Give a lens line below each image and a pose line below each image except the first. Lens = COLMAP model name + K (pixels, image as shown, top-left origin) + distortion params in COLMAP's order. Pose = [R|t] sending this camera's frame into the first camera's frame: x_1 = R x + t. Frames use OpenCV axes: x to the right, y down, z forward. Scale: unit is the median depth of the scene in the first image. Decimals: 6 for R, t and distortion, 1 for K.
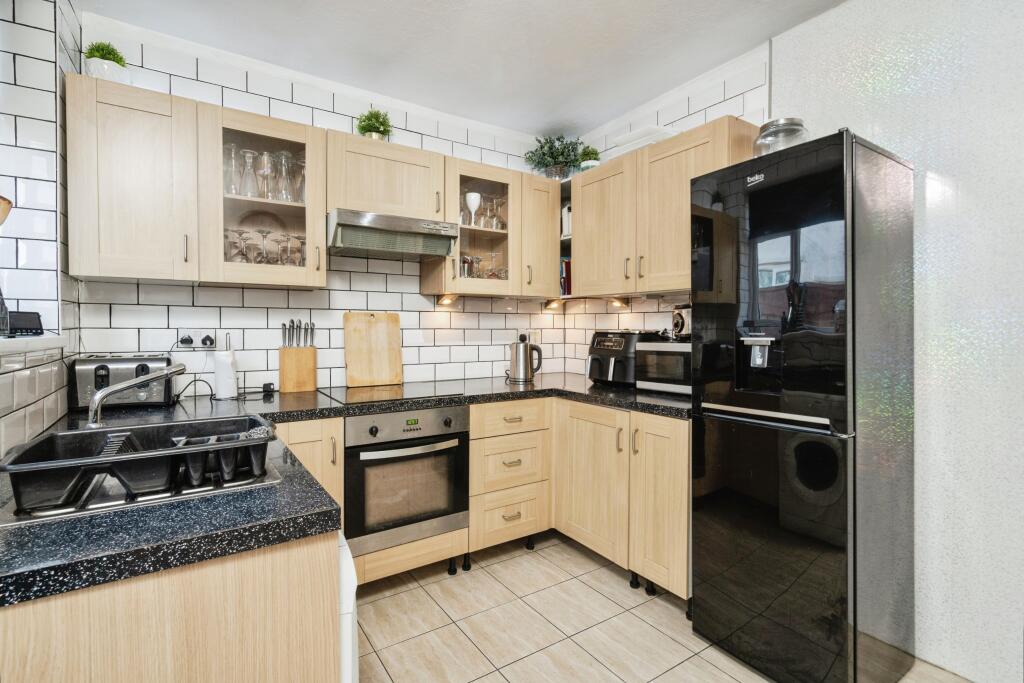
lens RADIAL K [[478.9, 0, 506.9], [0, 478.9, 335.2], [0, 0, 1]] dist [-0.000566, 0.000878]
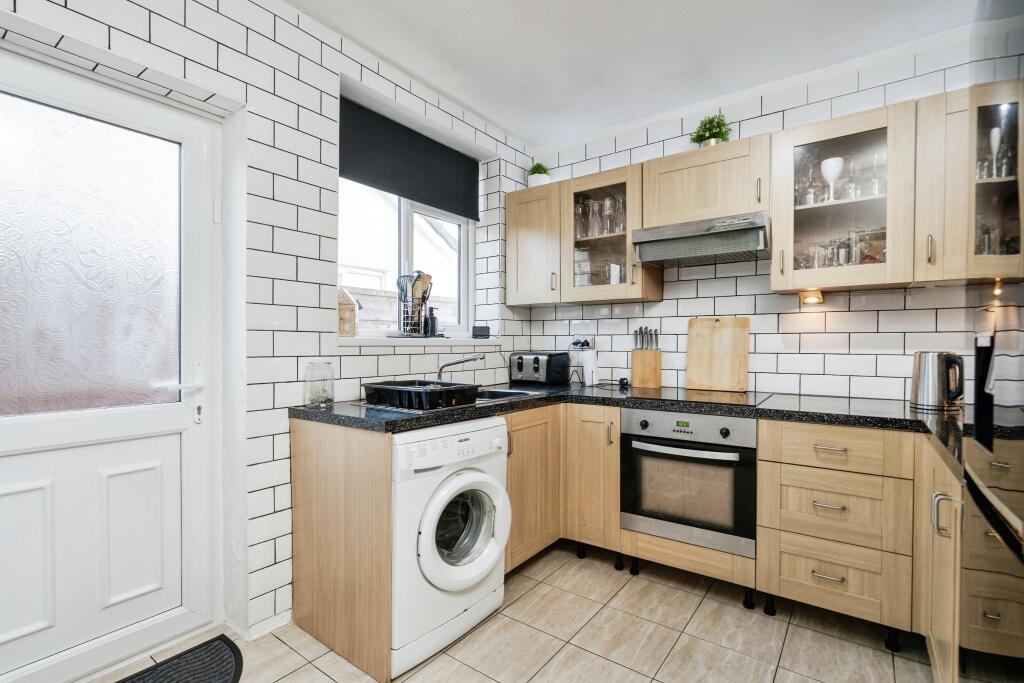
lens RADIAL K [[478.9, 0, 508.5], [0, 478.9, 346.2], [0, 0, 1]] dist [-0.000566, 0.000878]
pose [[0.355243, 0.007470, -0.934744, 0.567575], [-0.010457, 0.999937, 0.004017, 0.015040], [0.934716, 0.008348, 0.355299, 0.270723]]
